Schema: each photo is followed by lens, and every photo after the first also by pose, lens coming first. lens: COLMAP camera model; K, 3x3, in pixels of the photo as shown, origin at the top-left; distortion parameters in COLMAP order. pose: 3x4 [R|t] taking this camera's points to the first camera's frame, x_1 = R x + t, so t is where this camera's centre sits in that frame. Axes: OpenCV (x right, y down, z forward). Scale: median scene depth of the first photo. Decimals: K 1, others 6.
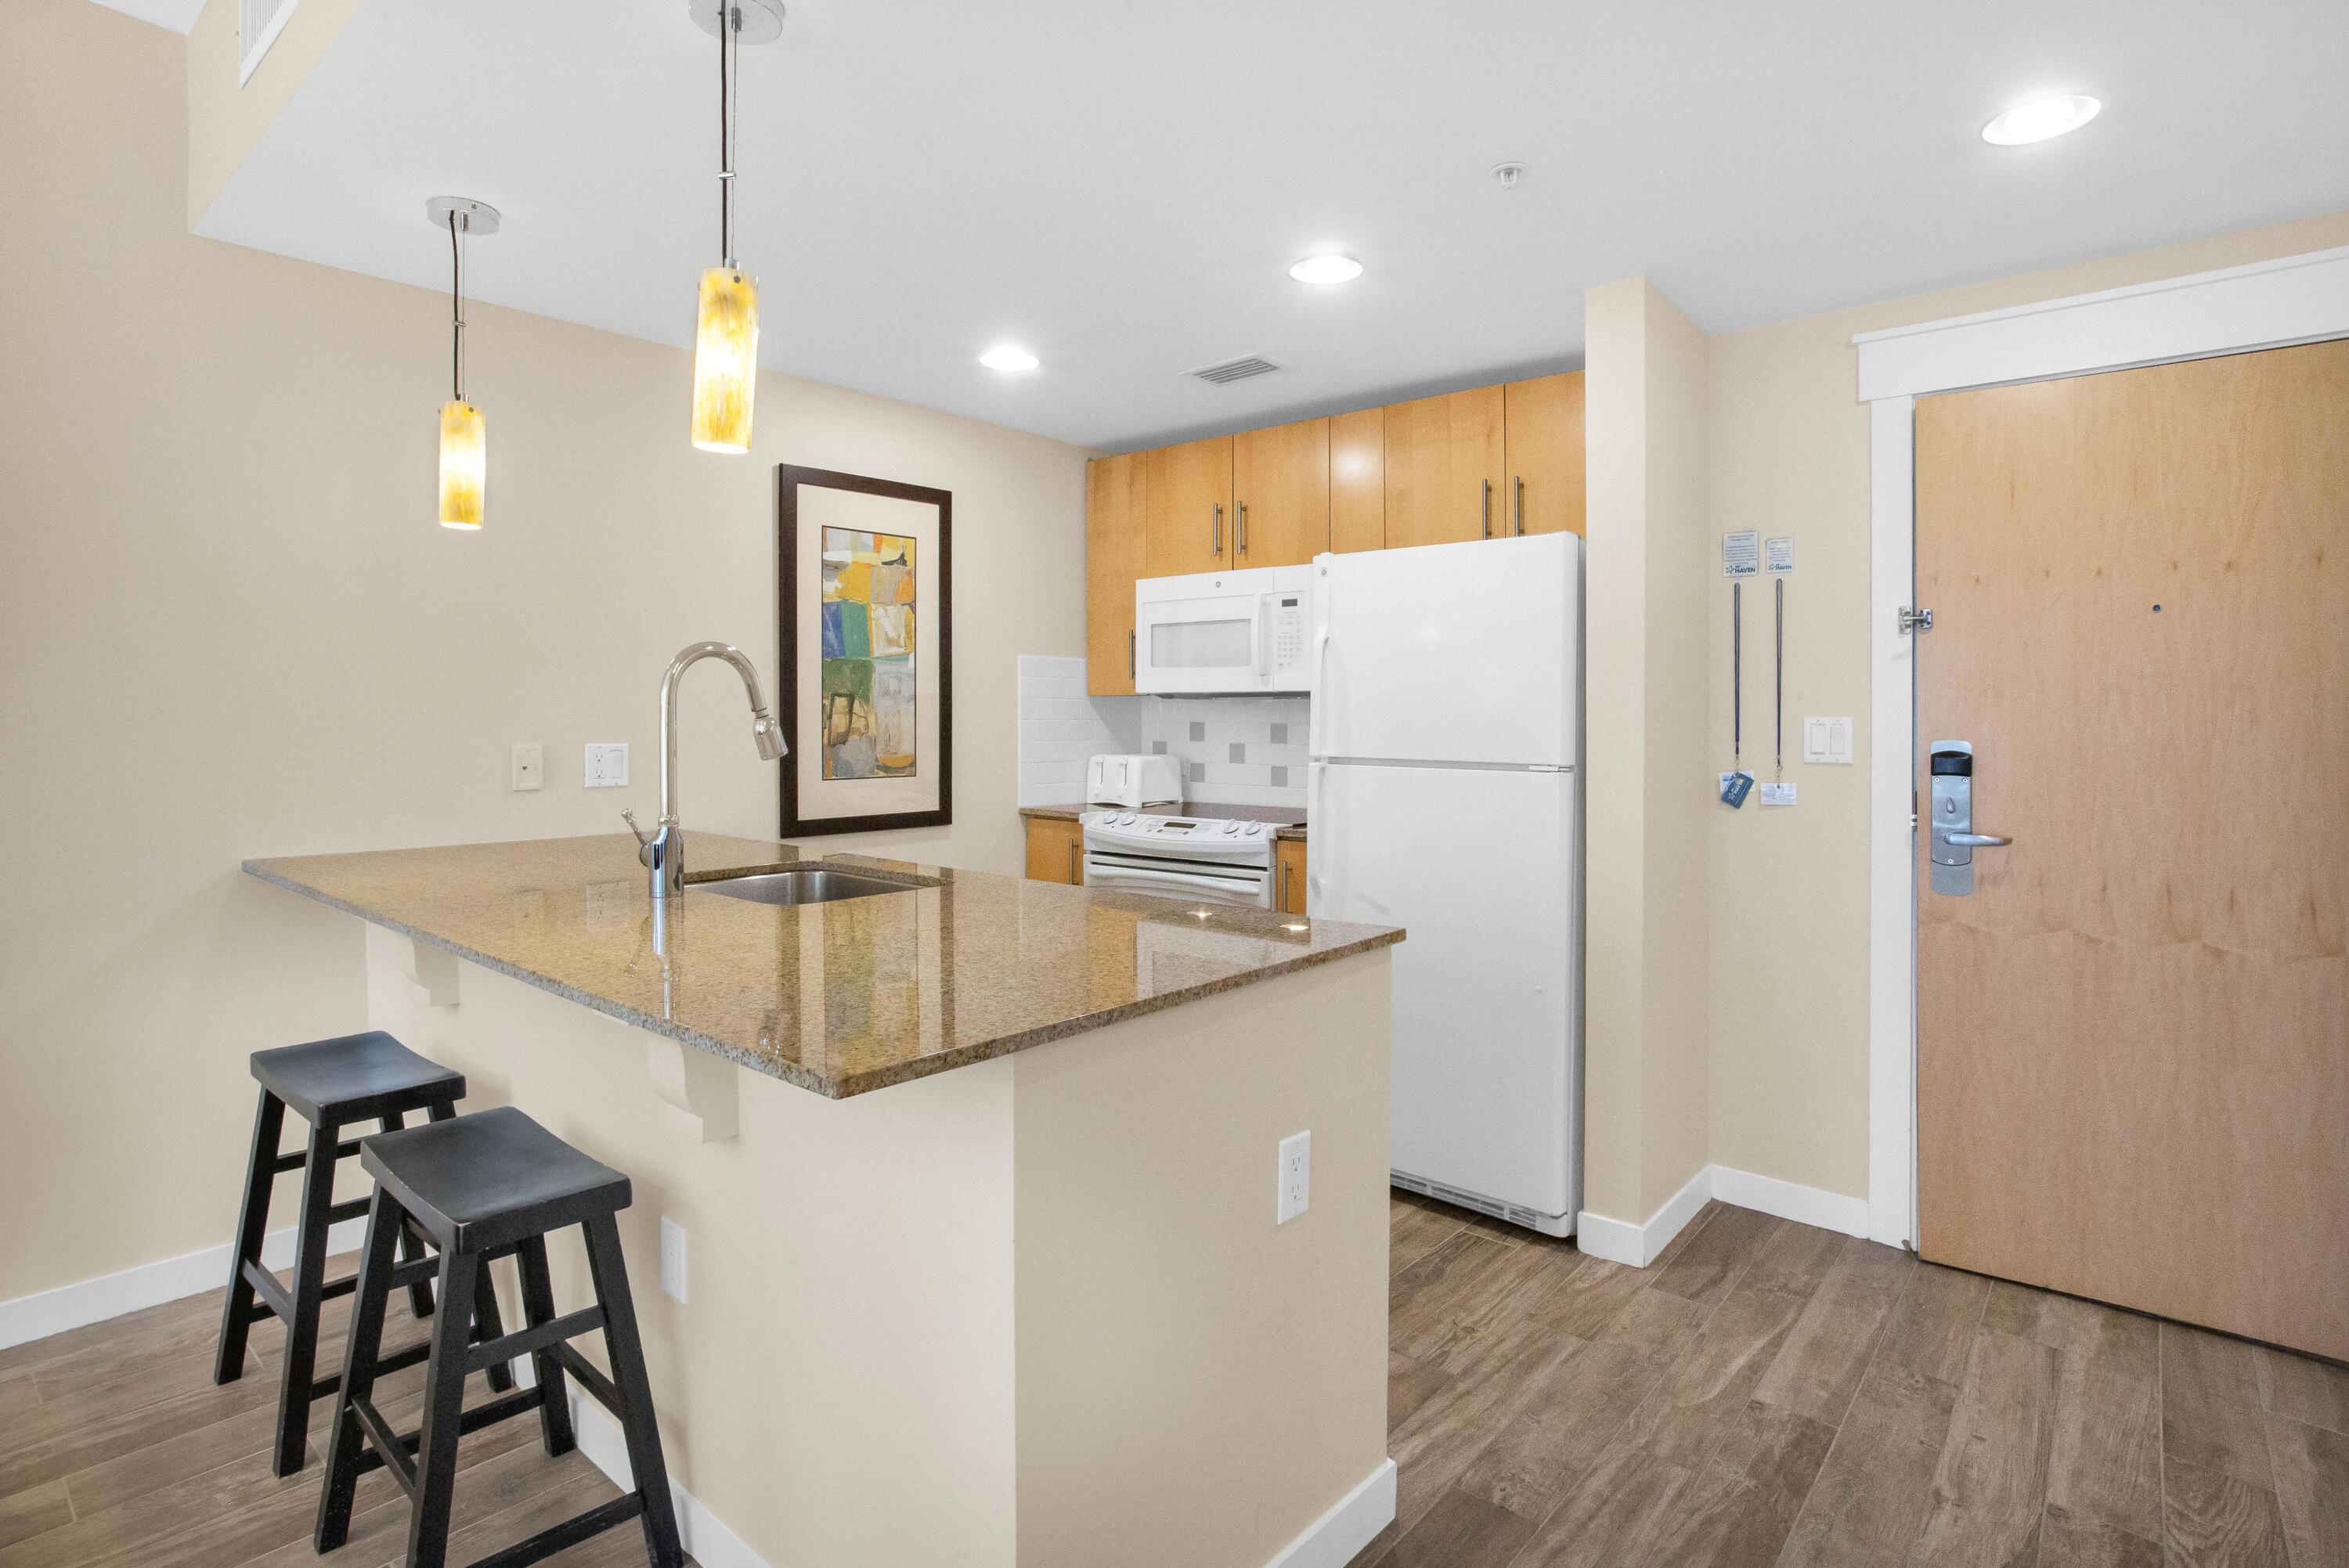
lens RADIAL K [[1178.5, 0, 1236.7], [0, 1178.5, 716.6], [0, 0, 1]] dist [-0.098694, 0.086148]
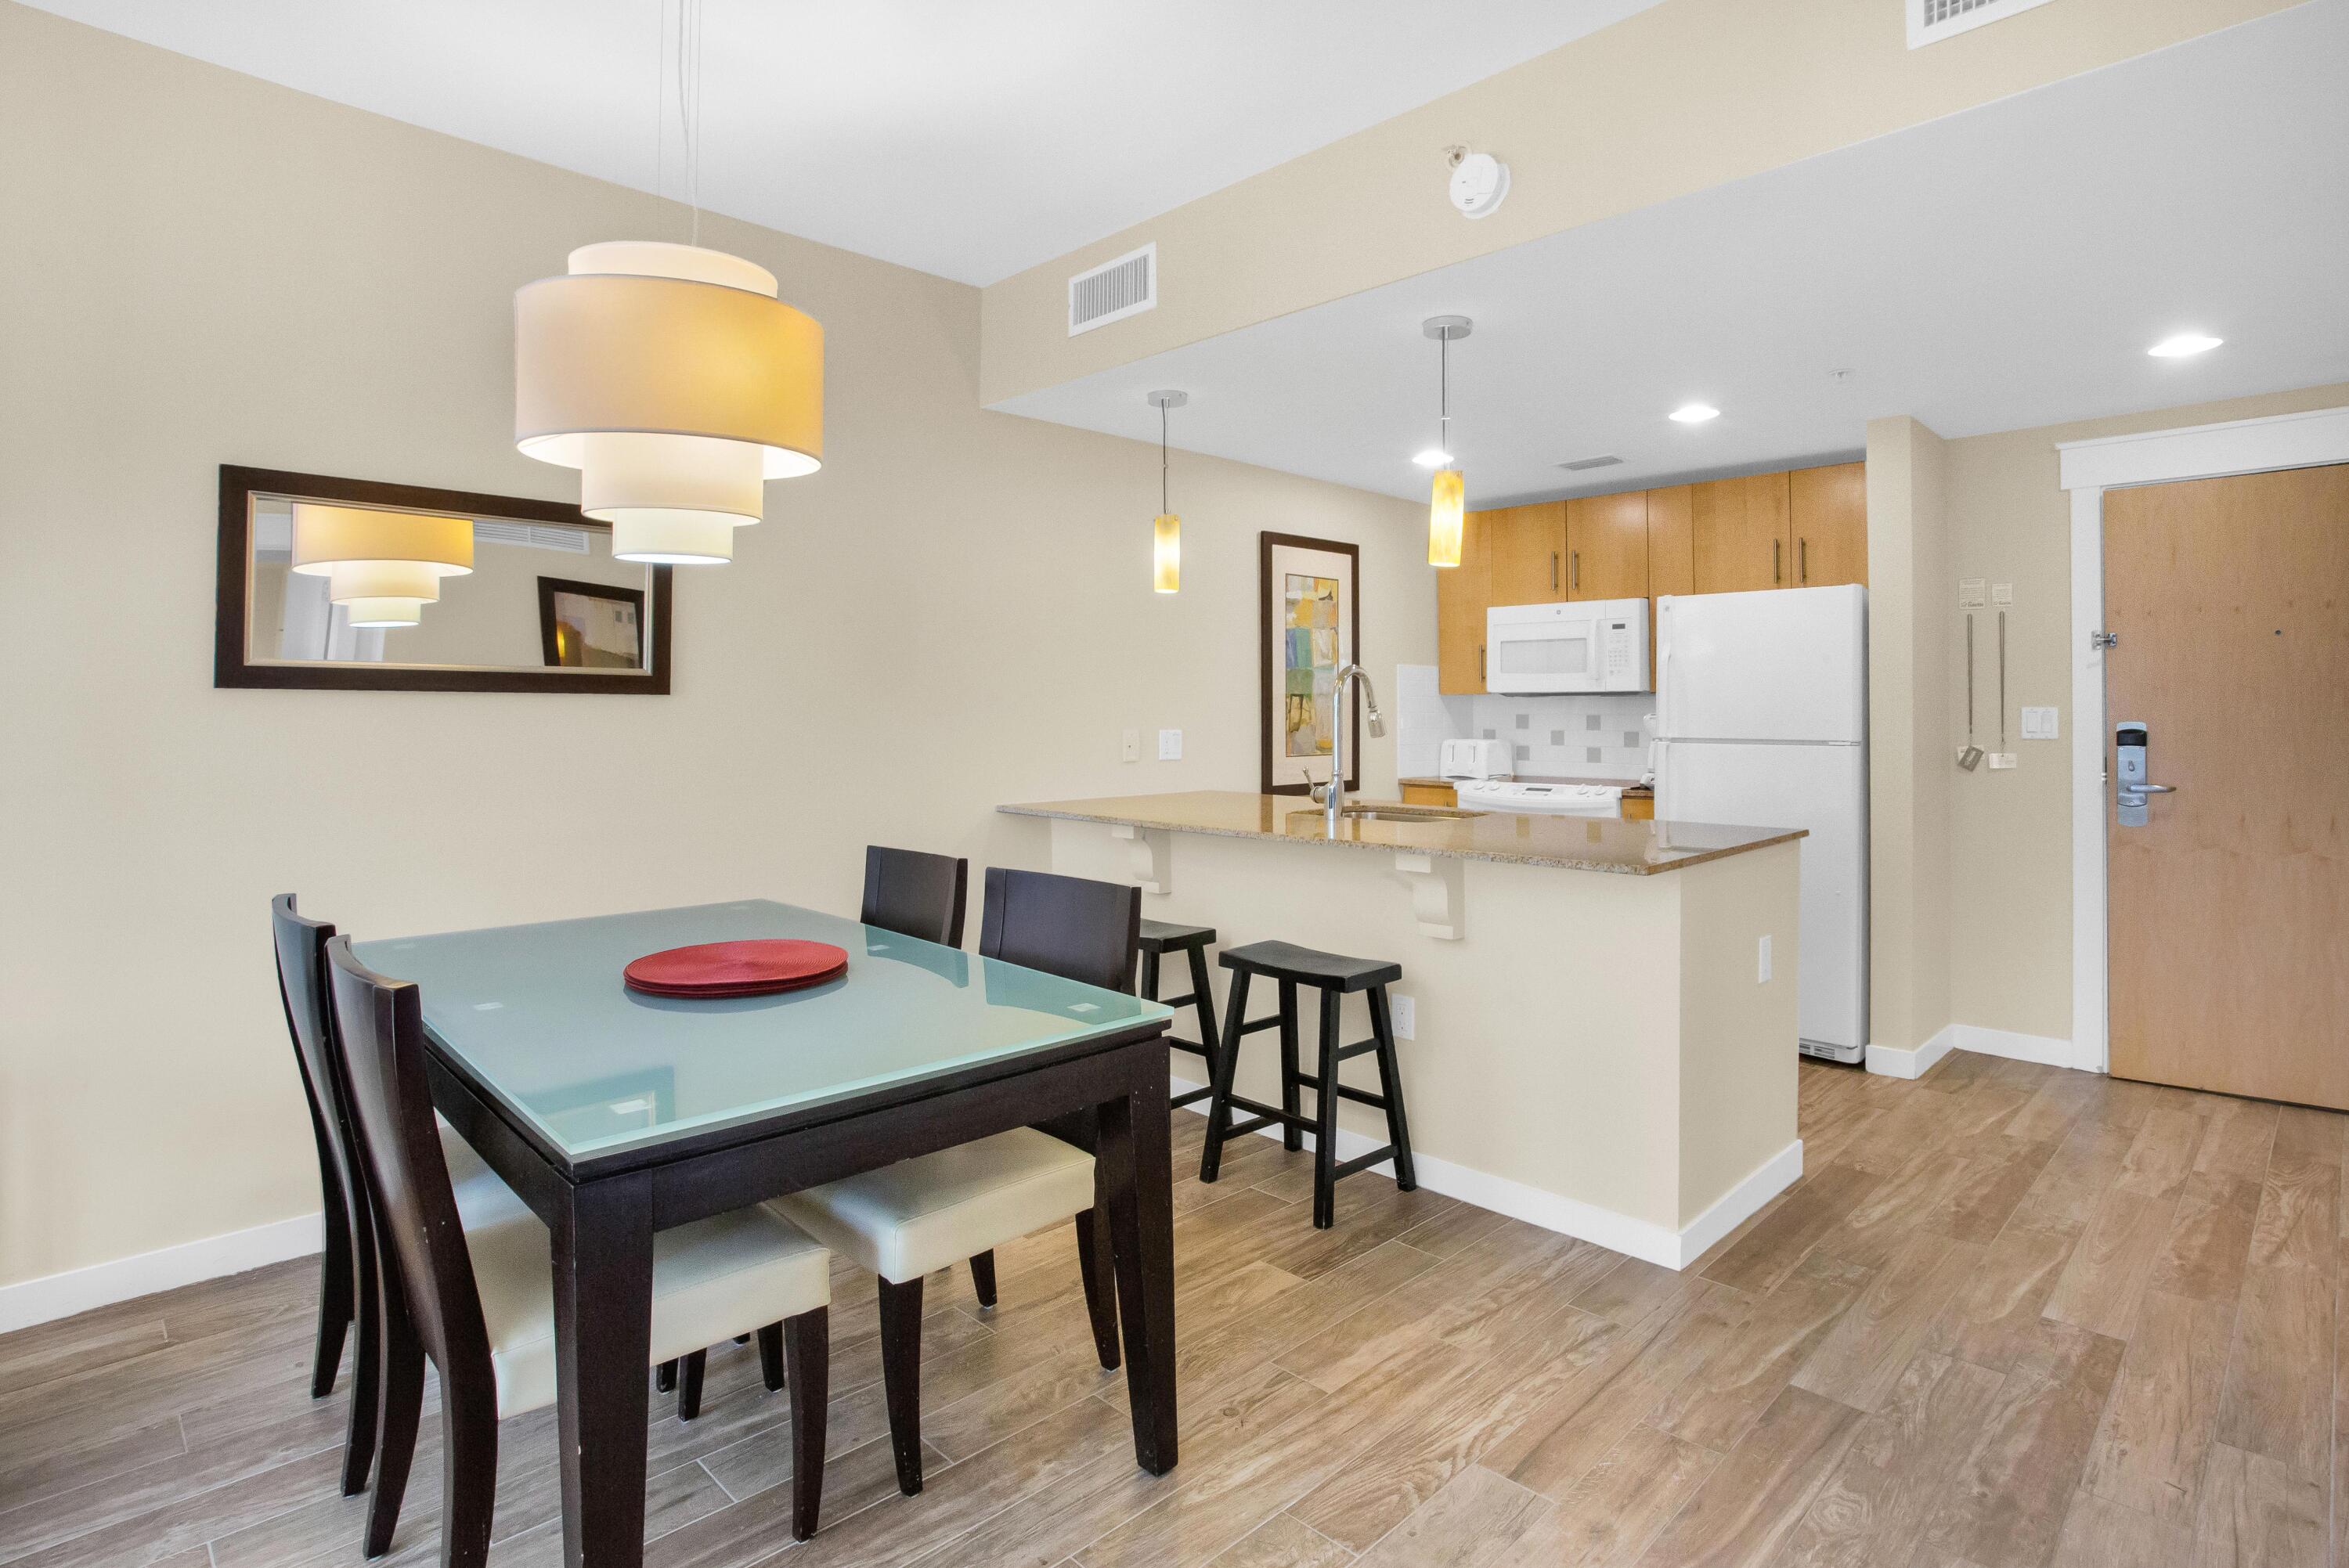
lens RADIAL K [[1205.5, 0, 1177.9], [0, 1205.5, 707.7], [0, 0, 1]] dist [-0.135380, 0.067106]
pose [[0.991224, -0.004882, -0.132104, -0.355292], [0.004123, 0.999973, -0.006018, 0.005277], [0.132130, 0.005421, 0.991218, -0.533437]]
